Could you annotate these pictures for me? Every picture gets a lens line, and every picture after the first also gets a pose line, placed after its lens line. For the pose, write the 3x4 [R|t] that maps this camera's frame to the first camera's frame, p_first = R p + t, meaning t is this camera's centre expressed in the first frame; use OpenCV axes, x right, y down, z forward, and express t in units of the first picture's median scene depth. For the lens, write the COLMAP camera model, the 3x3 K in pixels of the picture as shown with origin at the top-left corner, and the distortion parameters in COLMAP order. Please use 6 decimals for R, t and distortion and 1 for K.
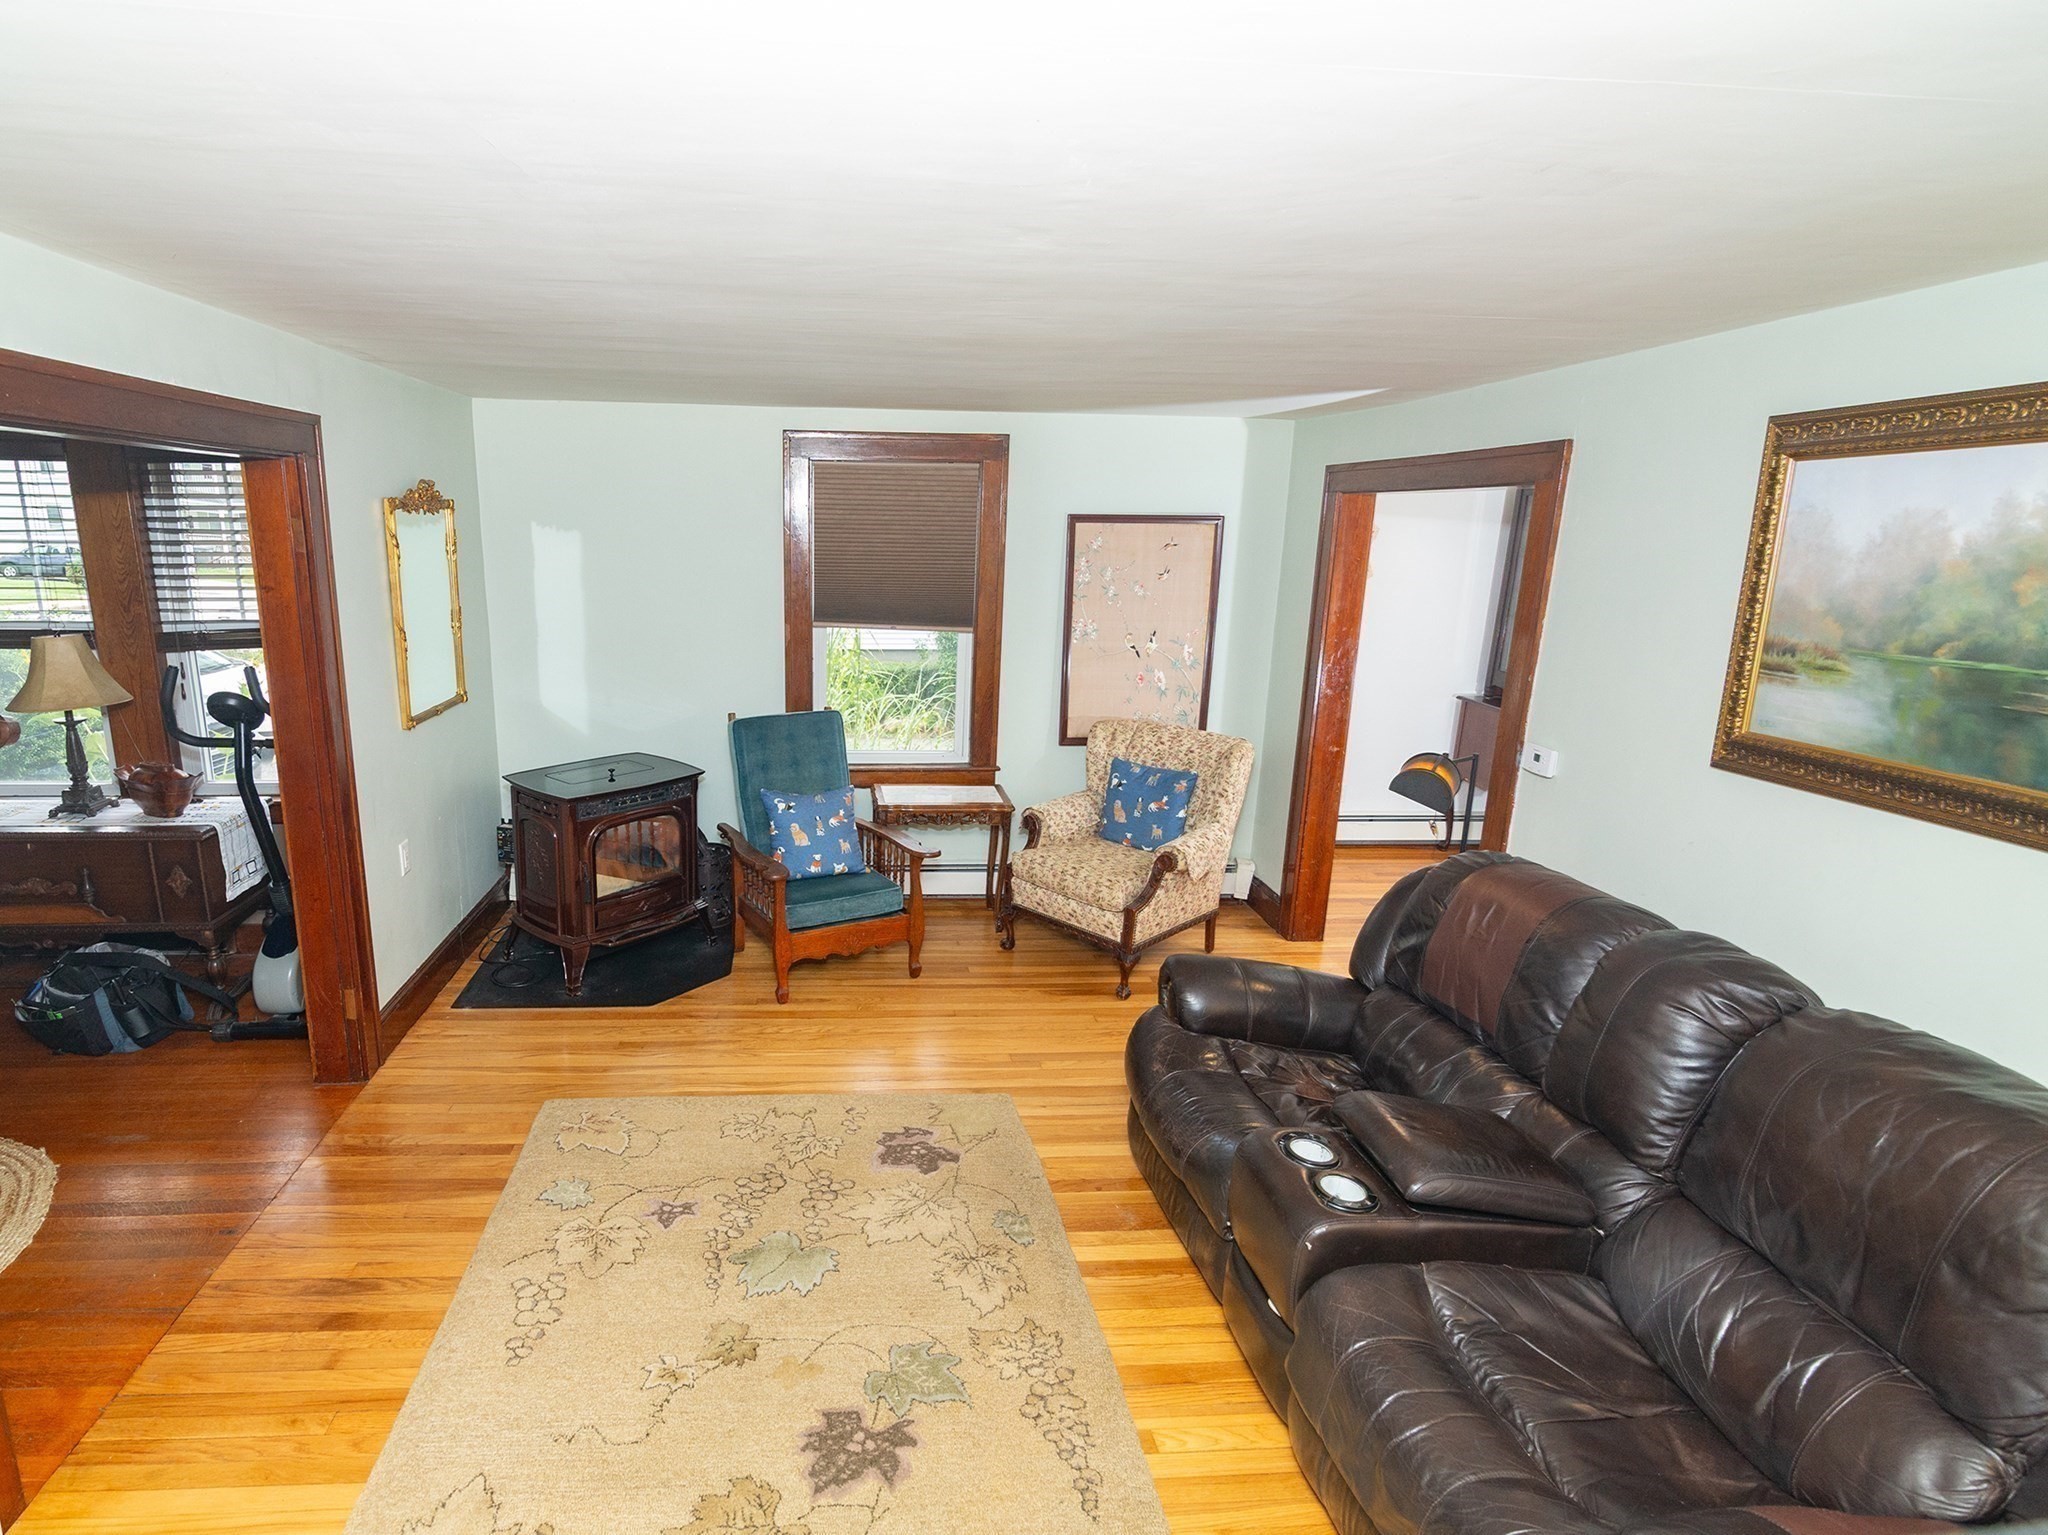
lens RADIAL K [[1026.0, 0, 897.3], [0, 1026.0, 765.7], [0, 0, 1]] dist [-0.001524, -0.000622]
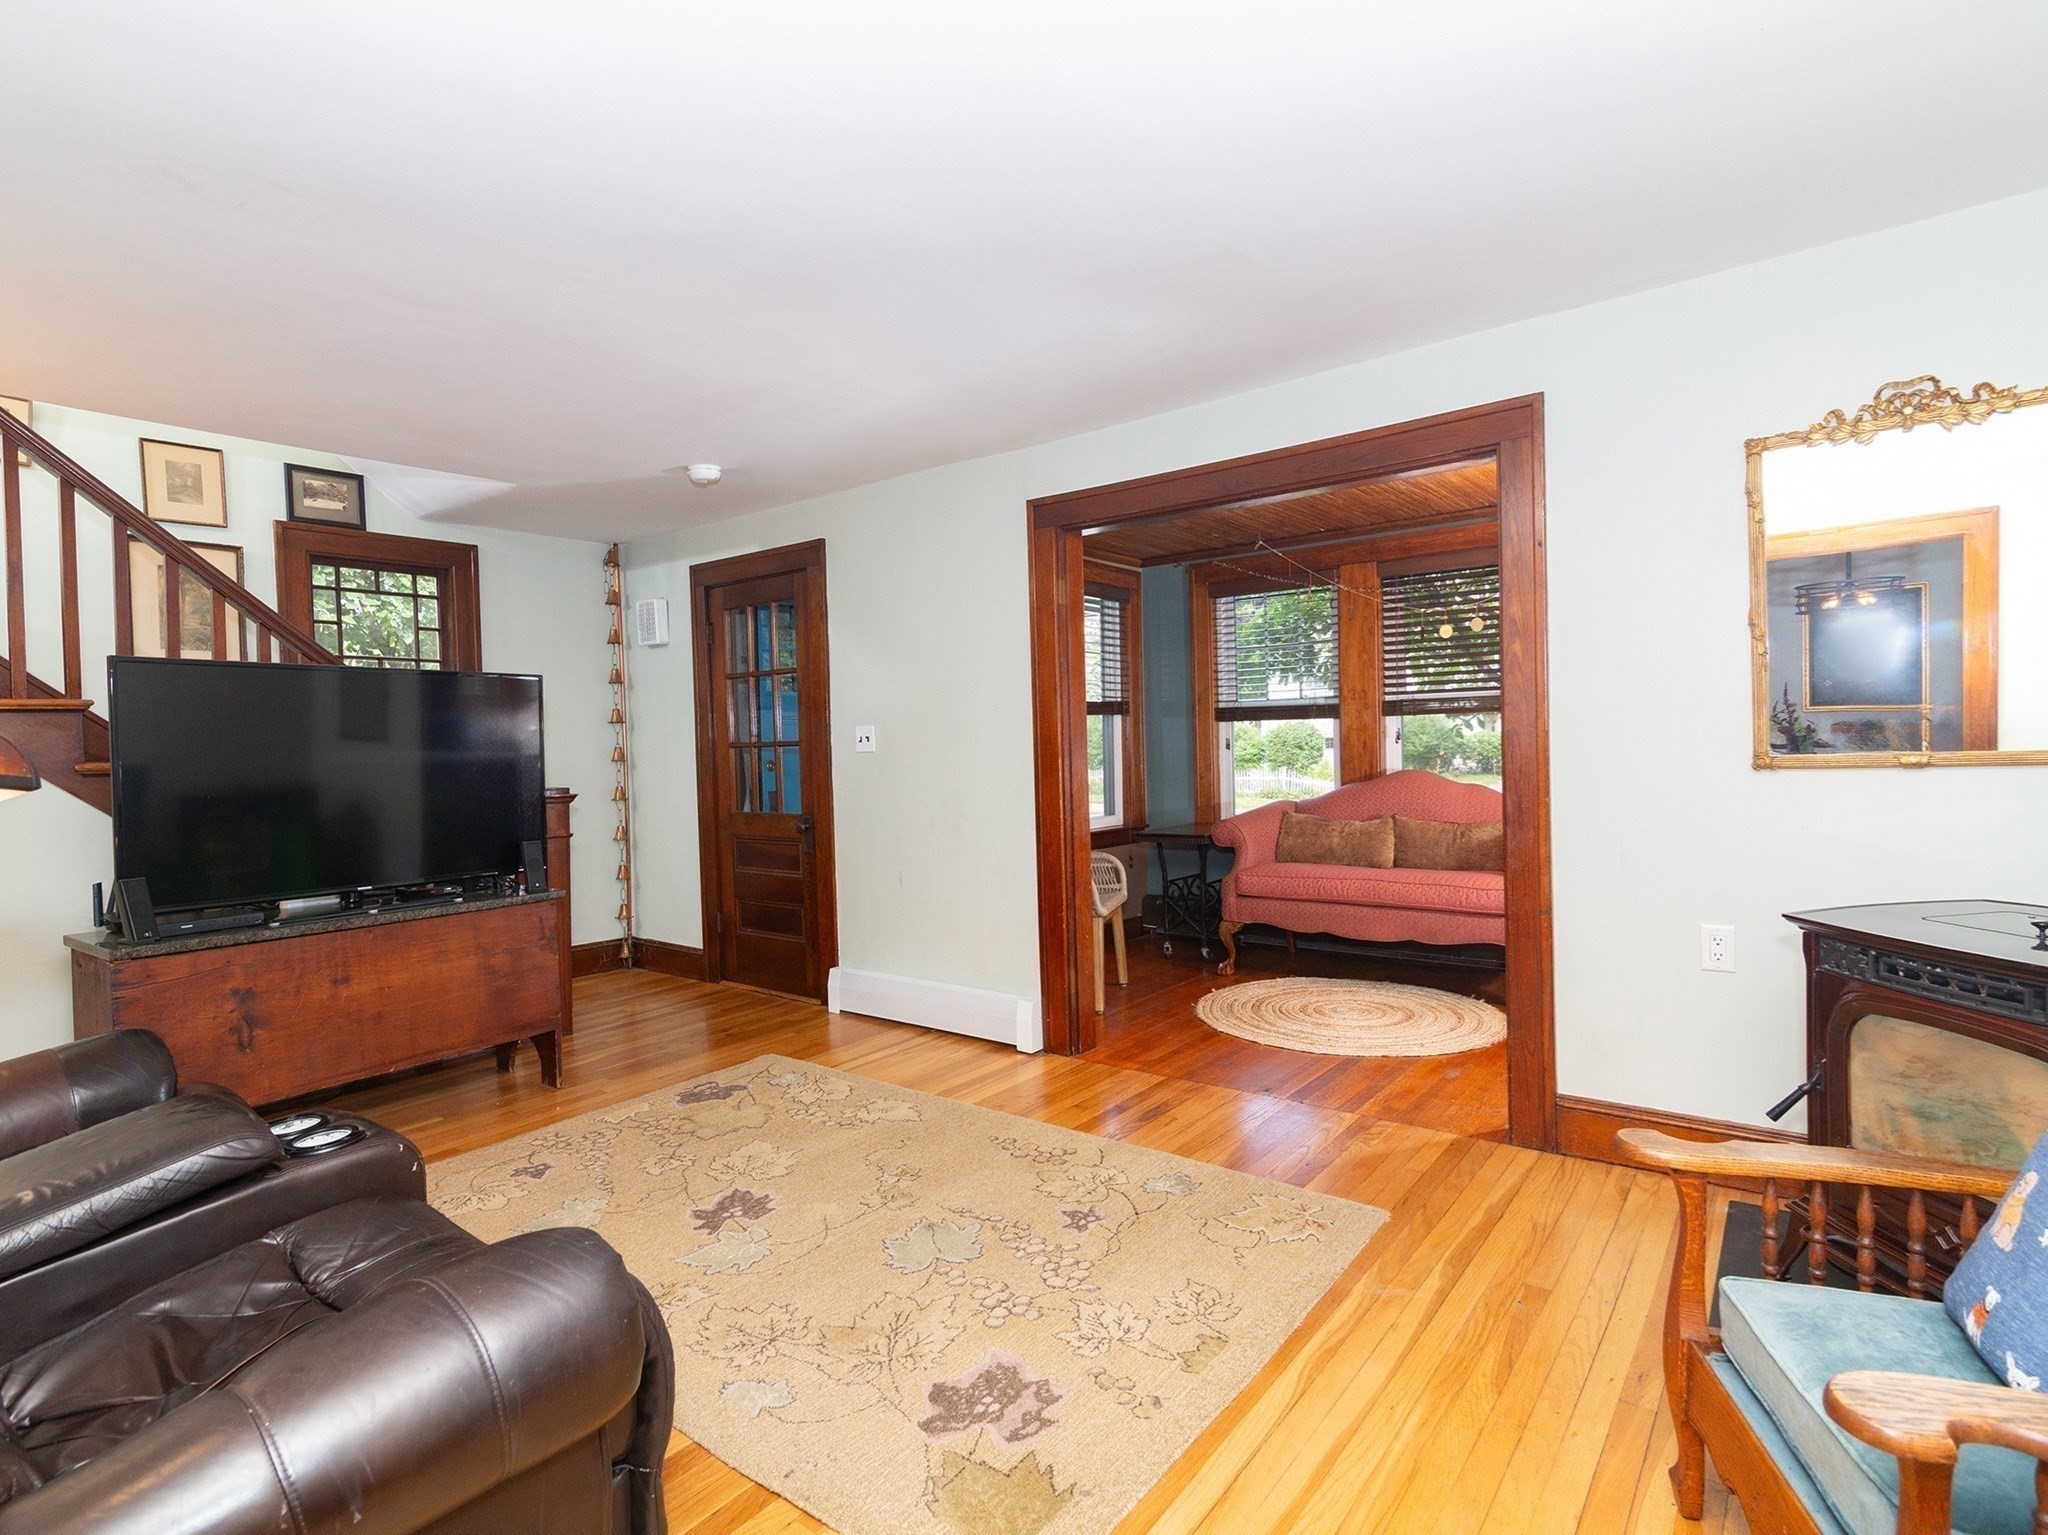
lens RADIAL K [[1042.5, 0, 1032.6], [0, 1042.5, 768.4], [0, 0, 1]] dist [0.000833, -0.000299]
pose [[-0.662172, 0.015669, -0.749188, 0.641370], [-0.153007, 0.975891, 0.155646, -0.126340], [0.733565, 0.217695, -0.643810, 1.875896]]
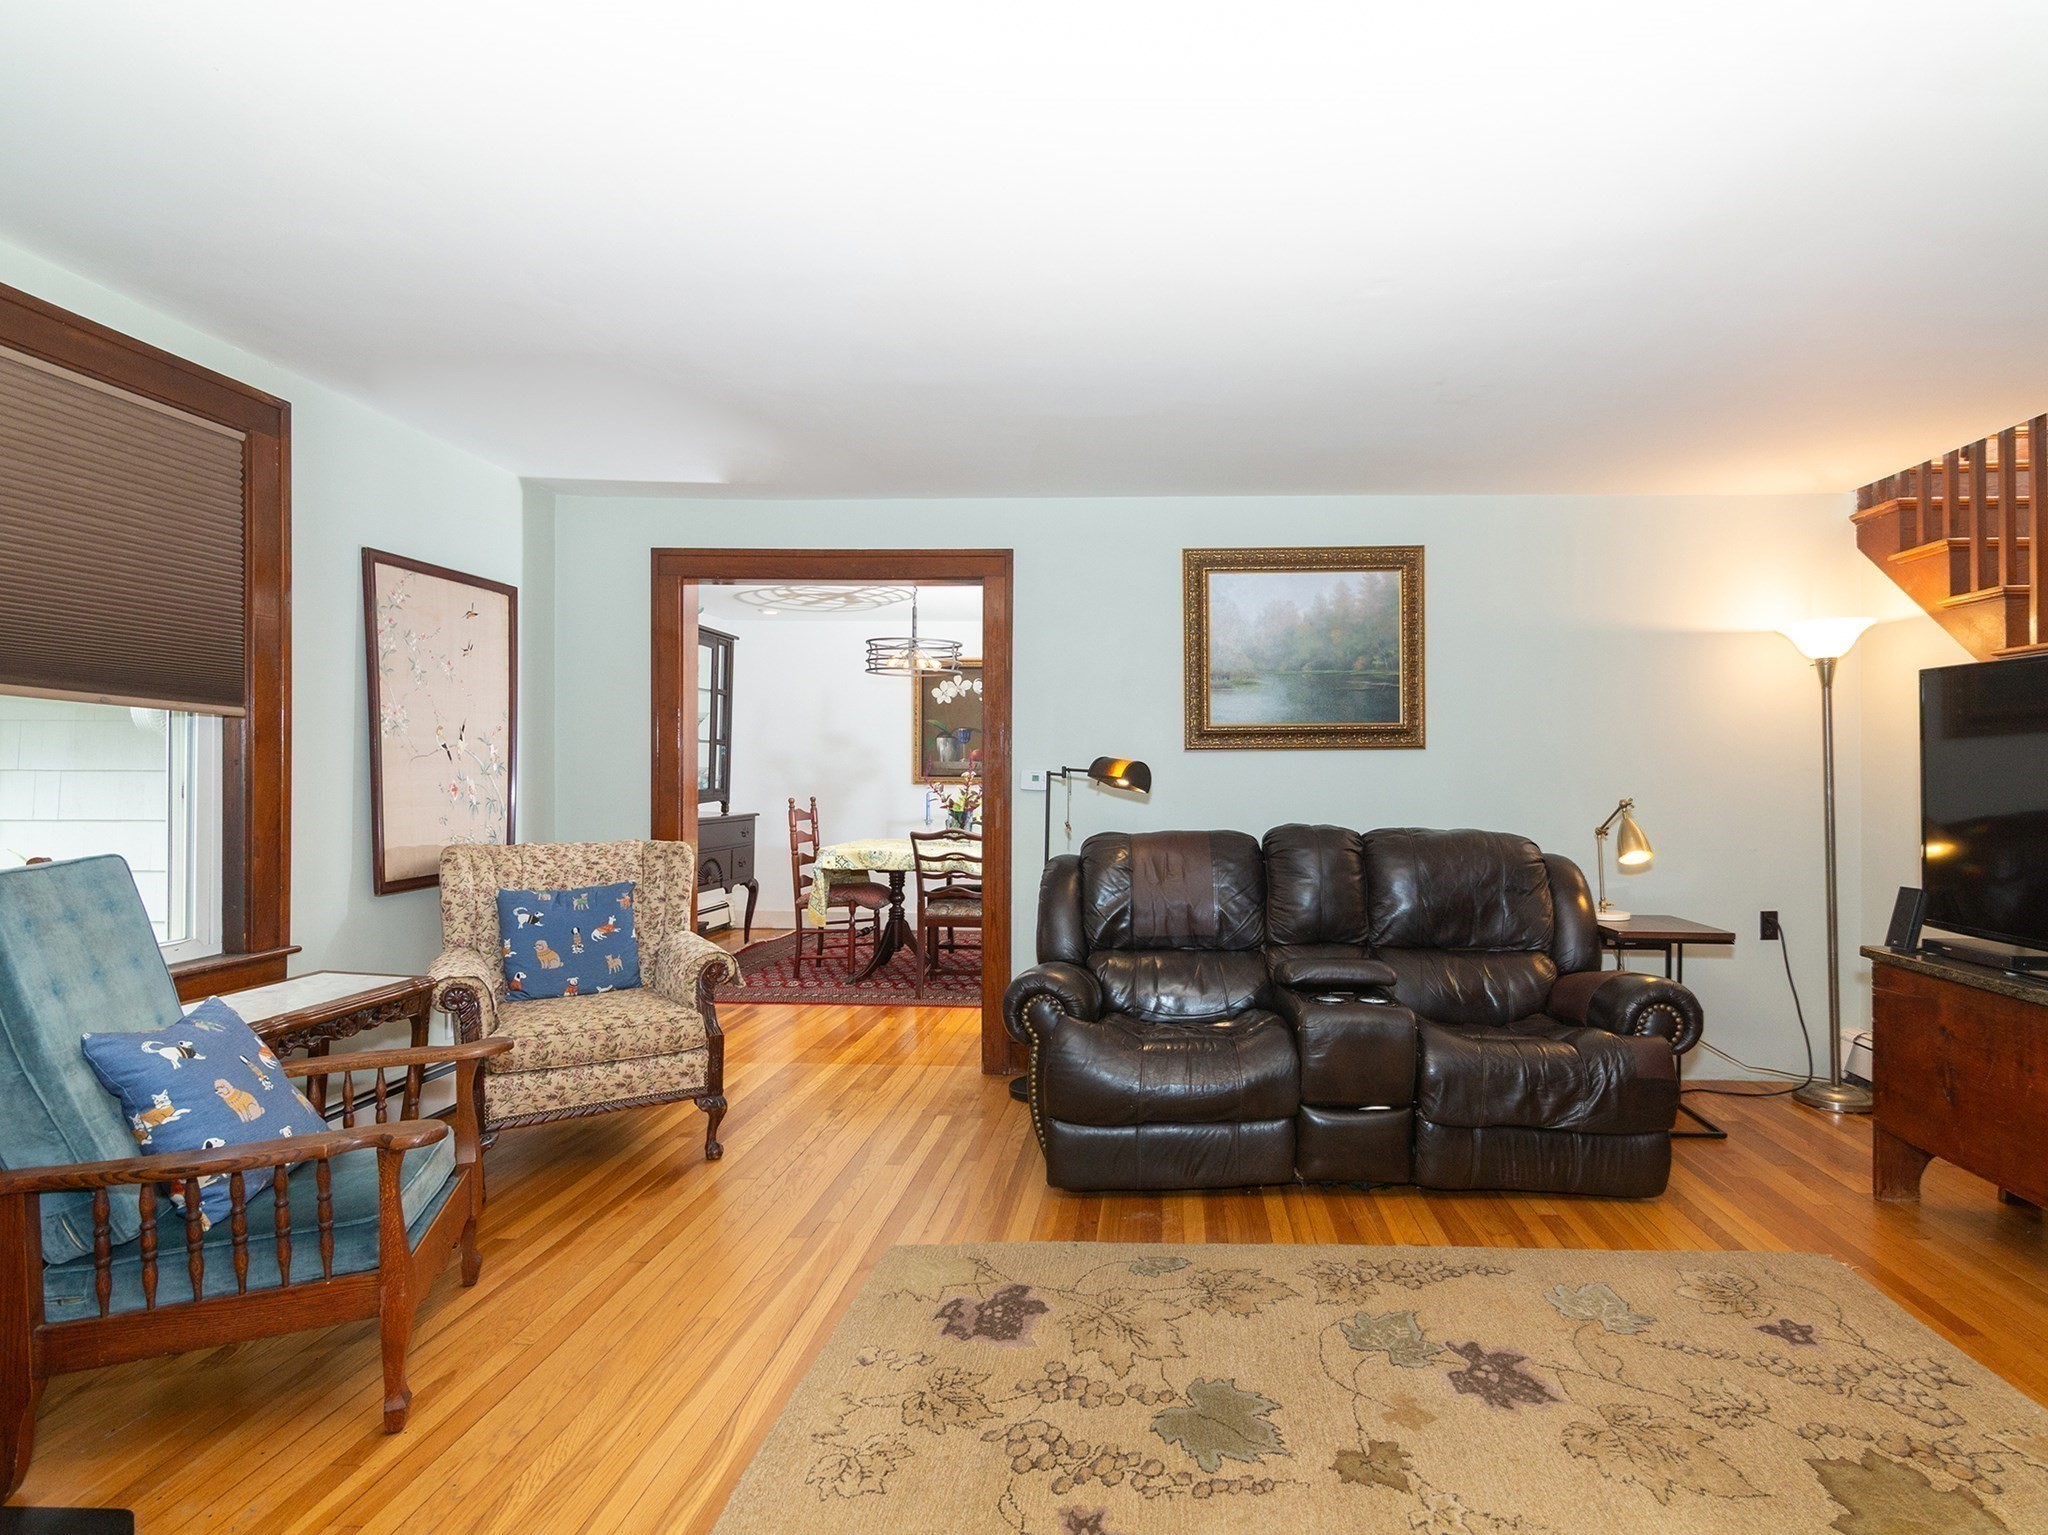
lens RADIAL K [[1034.4, 0, 1125.8], [0, 1034.4, 766.3], [0, 0, 1]] dist [0.000015, -0.000522]
pose [[0.114219, -0.013344, 0.993366, -0.996854], [0.218356, 0.975795, -0.011999, 0.026892], [-0.969162, 0.218278, 0.114368, 1.036373]]
